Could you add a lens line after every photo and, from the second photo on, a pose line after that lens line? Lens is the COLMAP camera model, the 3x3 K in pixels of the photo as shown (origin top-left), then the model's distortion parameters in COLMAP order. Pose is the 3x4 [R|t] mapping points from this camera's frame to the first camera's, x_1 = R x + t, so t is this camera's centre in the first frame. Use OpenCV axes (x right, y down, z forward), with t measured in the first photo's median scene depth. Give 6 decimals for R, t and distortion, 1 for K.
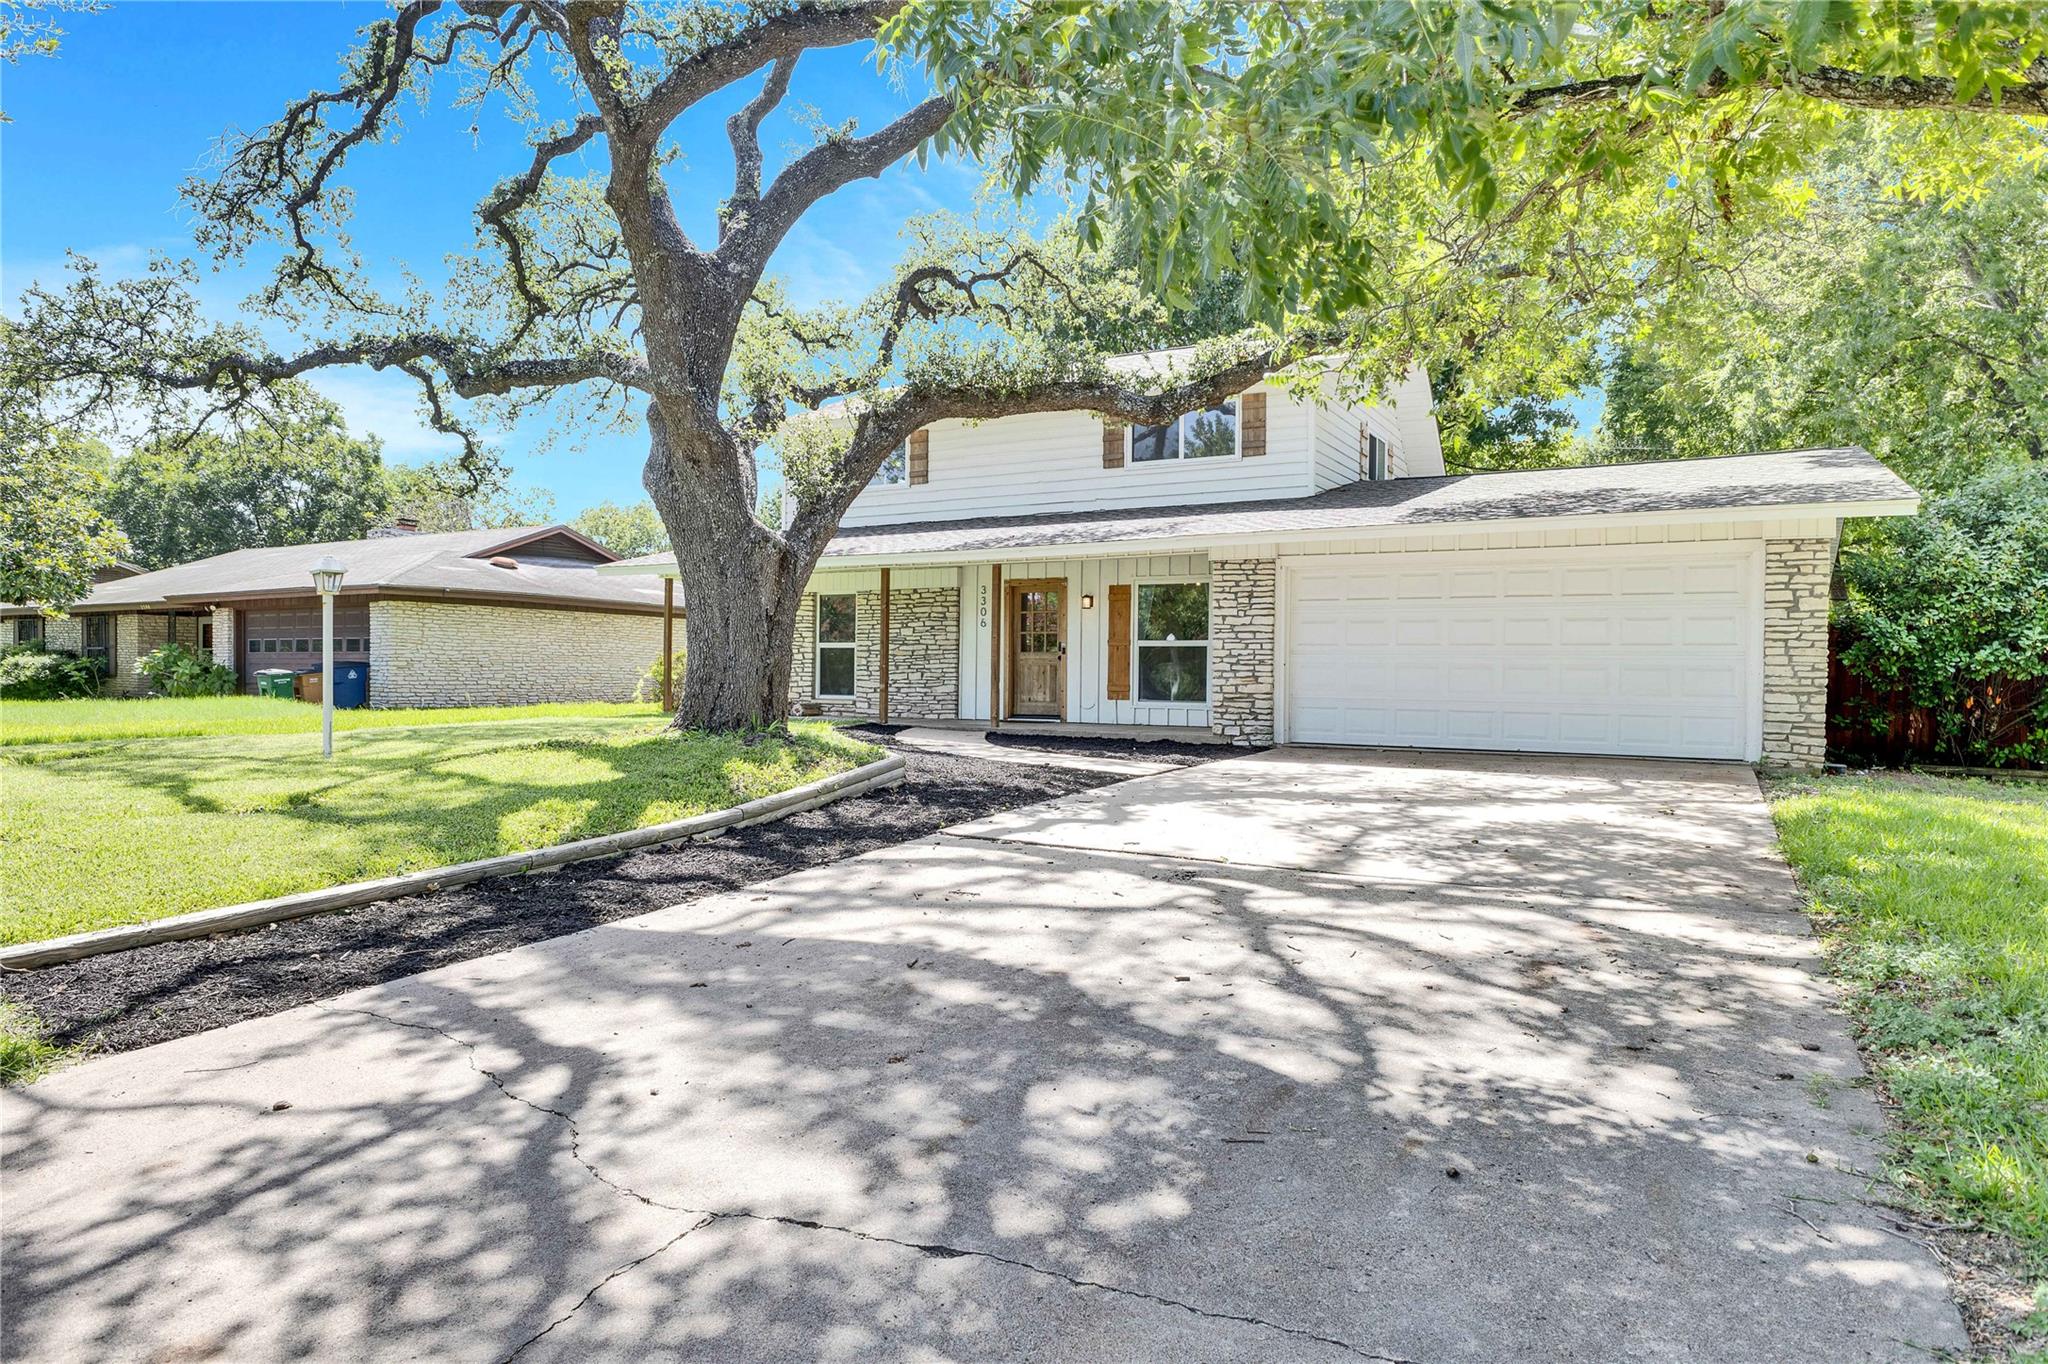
lens RADIAL K [[1226.4, 0, 1024.0], [0, 1226.4, 682.0], [0, 0, 1]] dist [-0.020710, 0.000189]
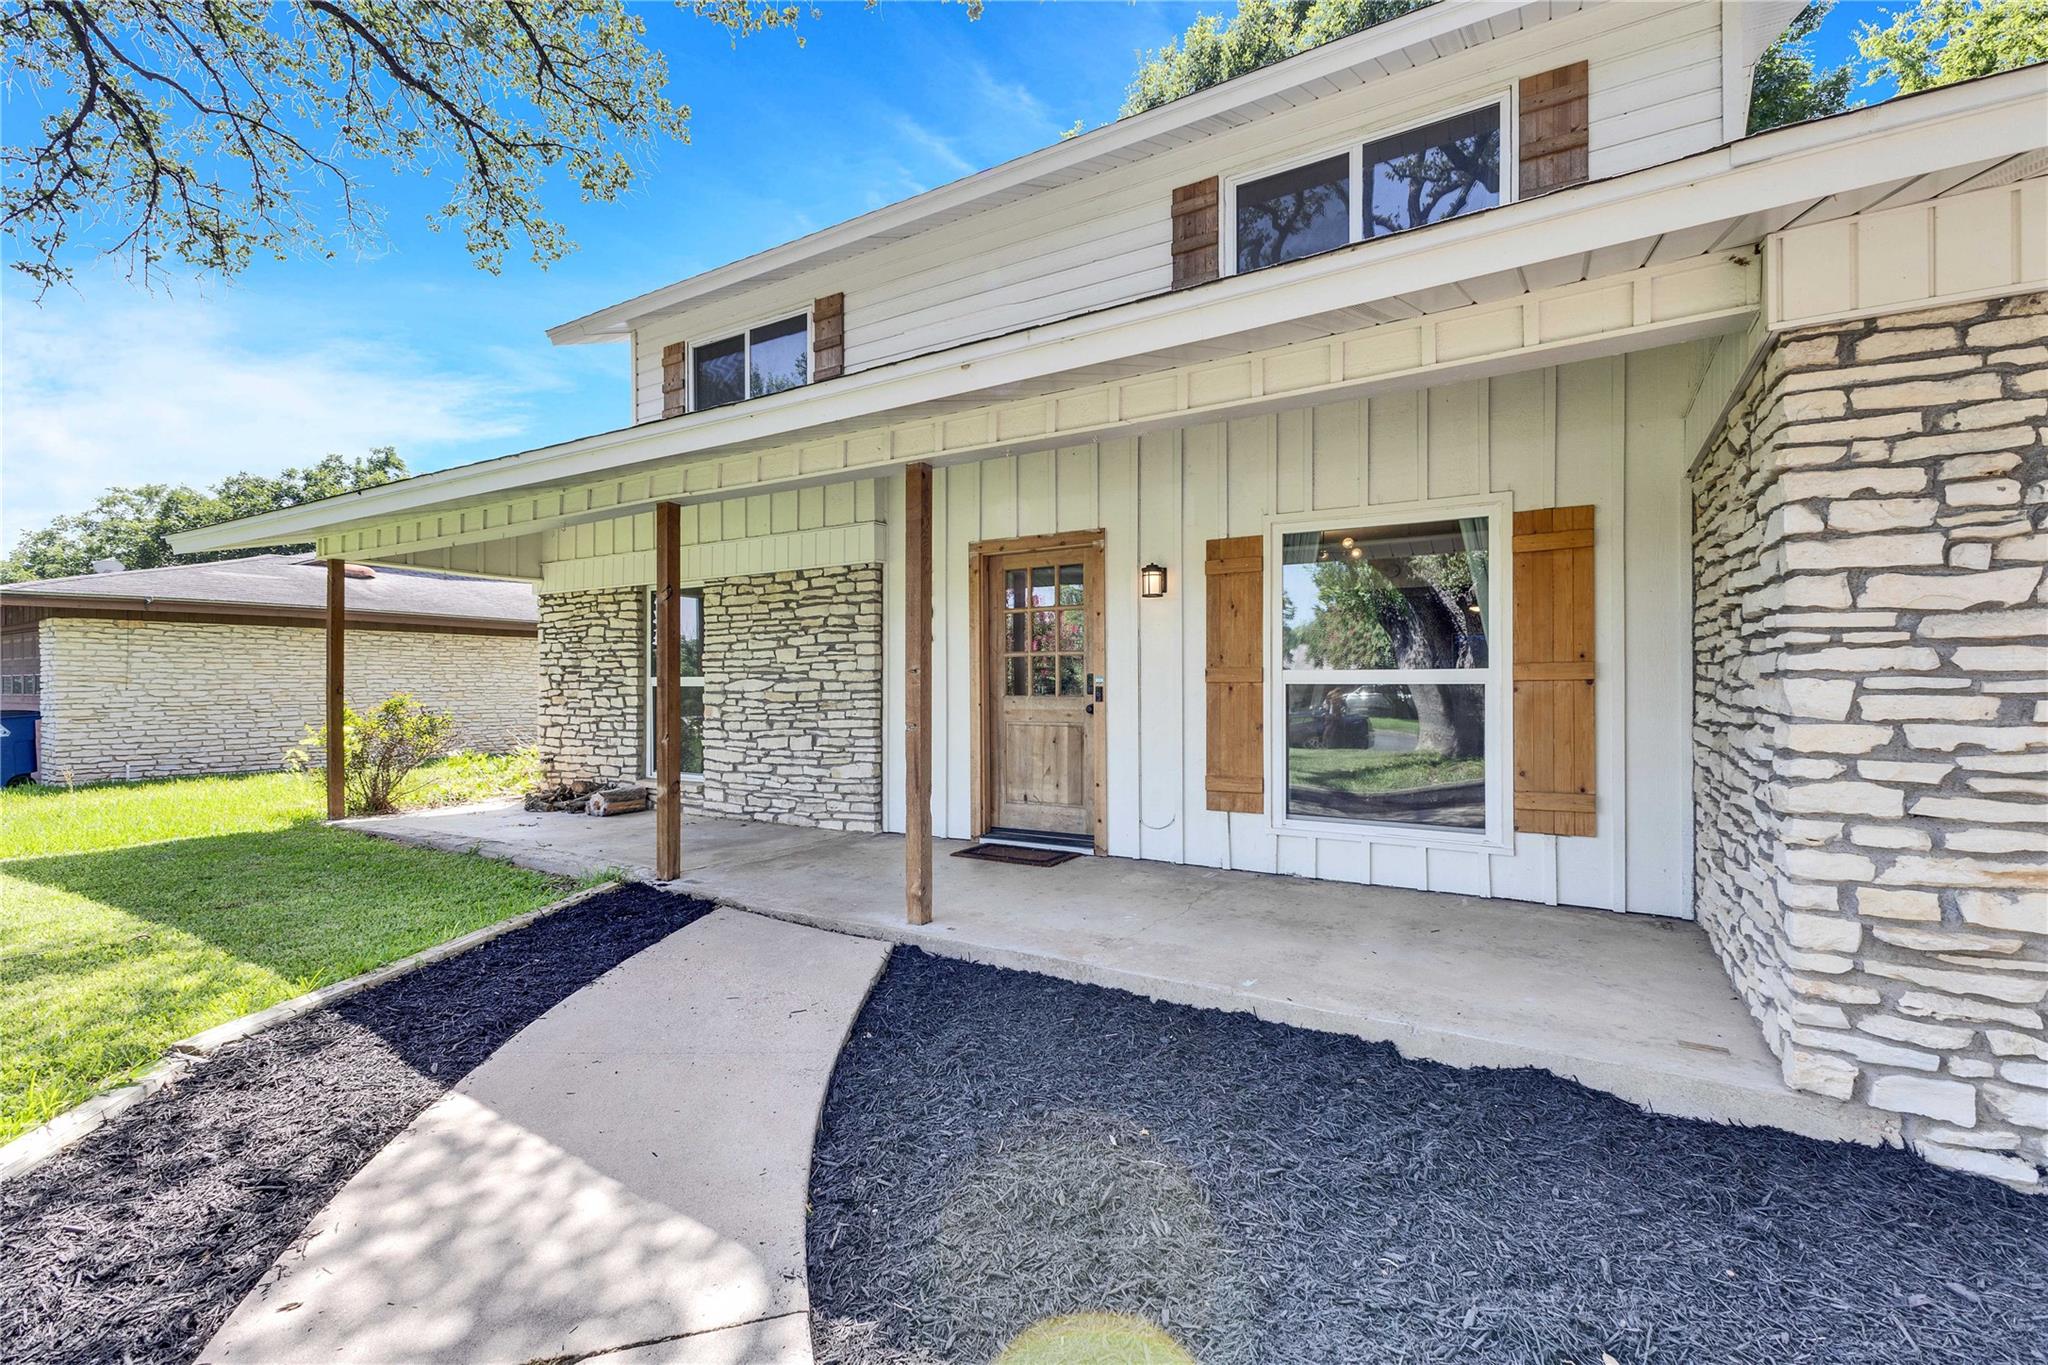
lens RADIAL K [[881.7, 0, 1026.1], [0, 881.7, 682.0], [0, 0, 1]] dist [0.002207, -0.000229]
pose [[0.999701, -0.013949, -0.020080, 0.014483], [0.013841, 0.999889, -0.005479, -0.033721], [0.020155, 0.005200, 0.999783, 0.805501]]
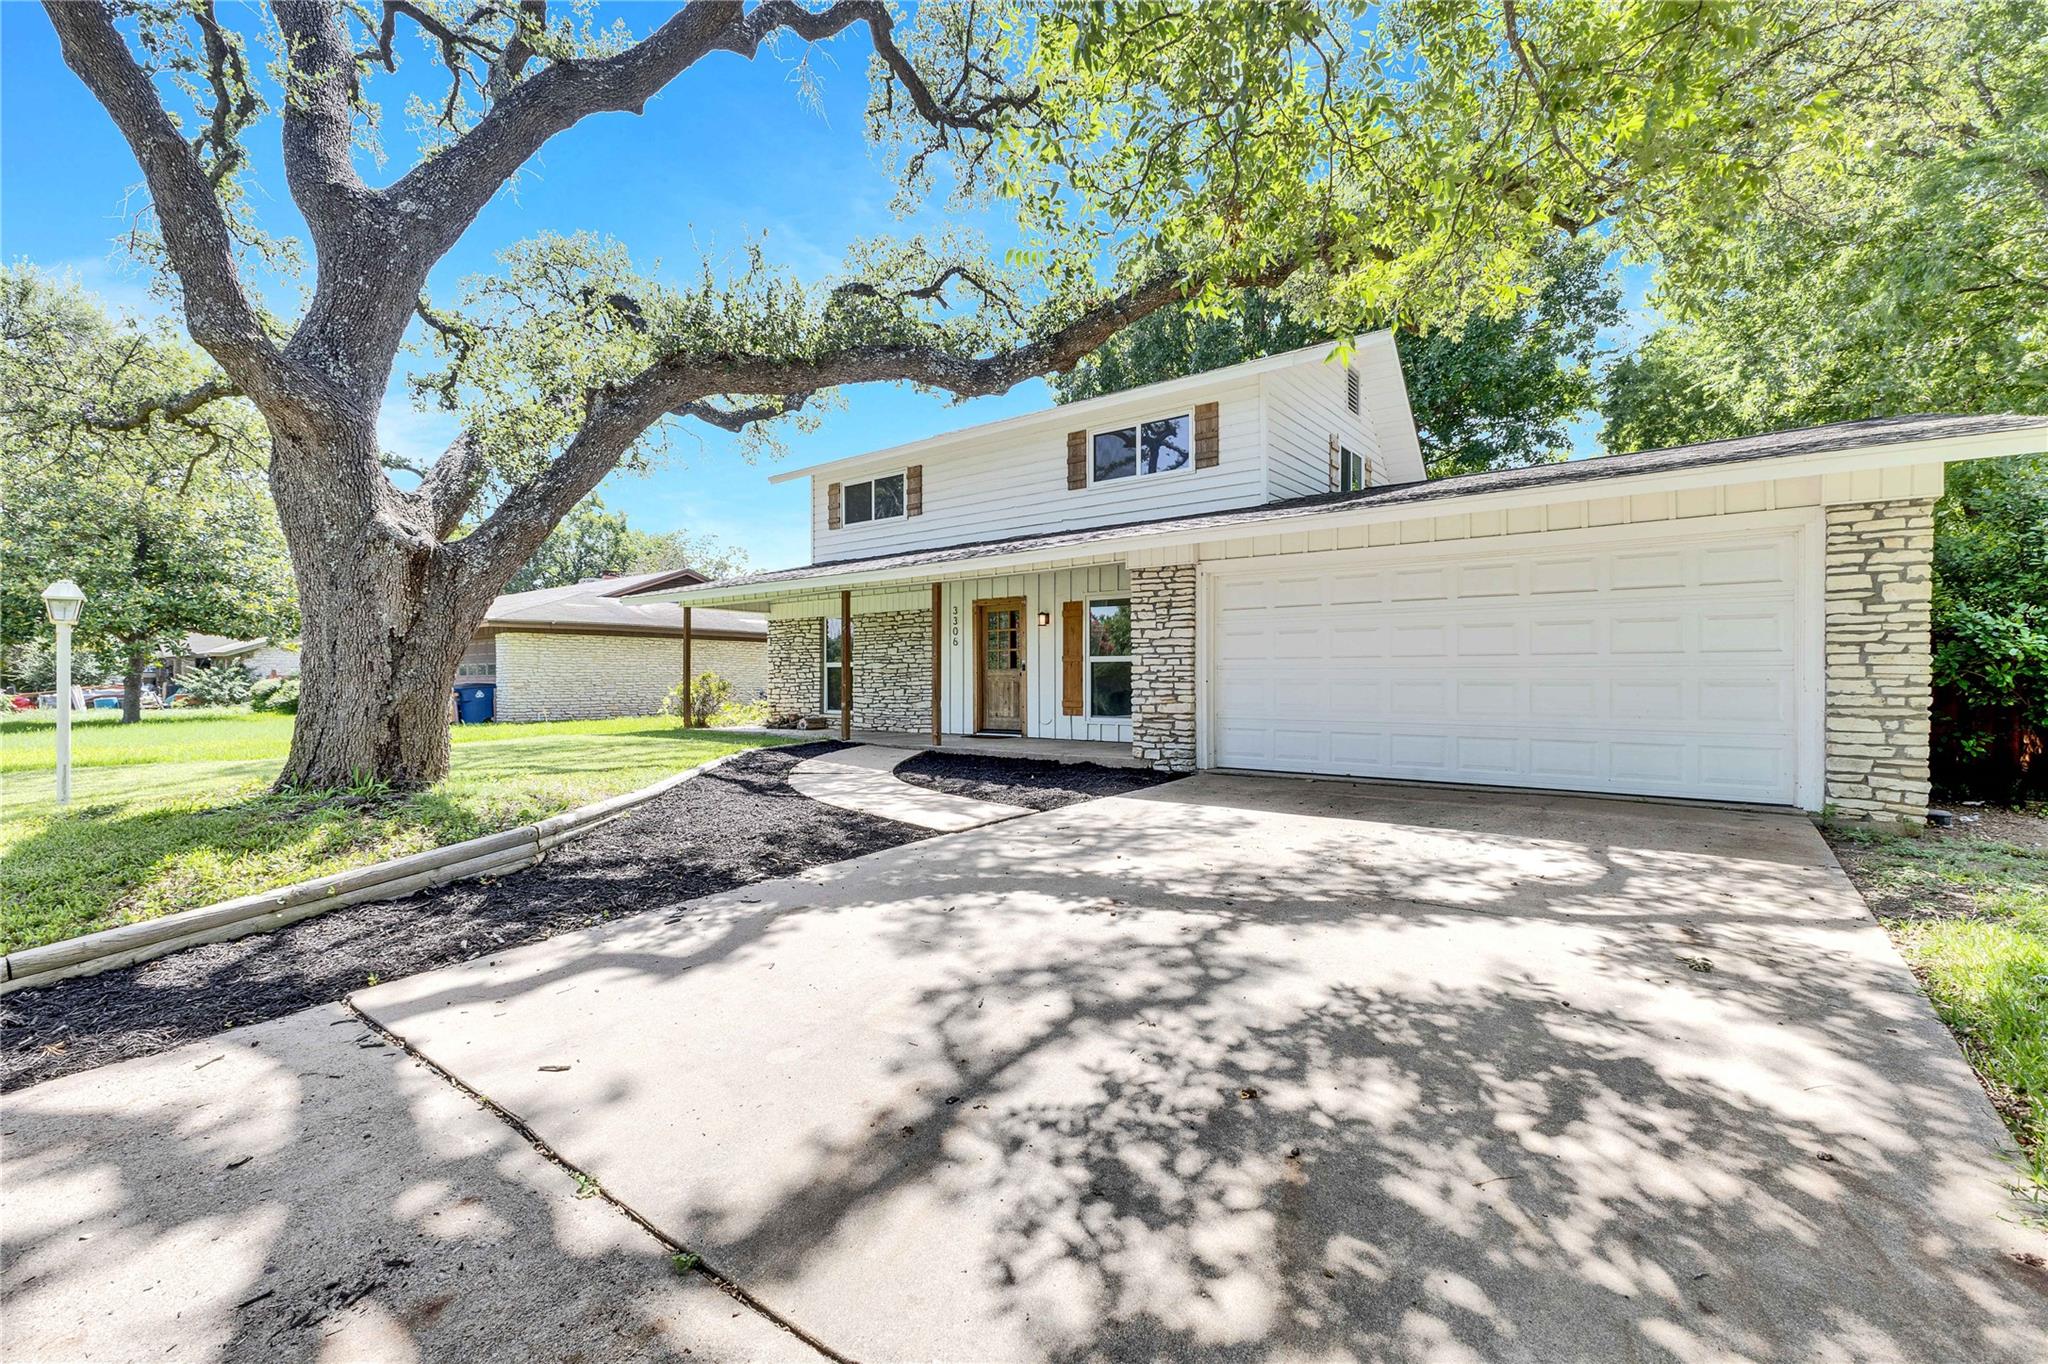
lens RADIAL K [[881.7, 0, 1026.1], [0, 881.7, 681.5], [0, 0, 1]] dist [0.002207, -0.000229]
pose [[0.989992, -0.012632, -0.140555, 0.162917], [0.012037, 0.999915, -0.005084, -0.011790], [0.140608, 0.003341, 0.990060, 0.320035]]
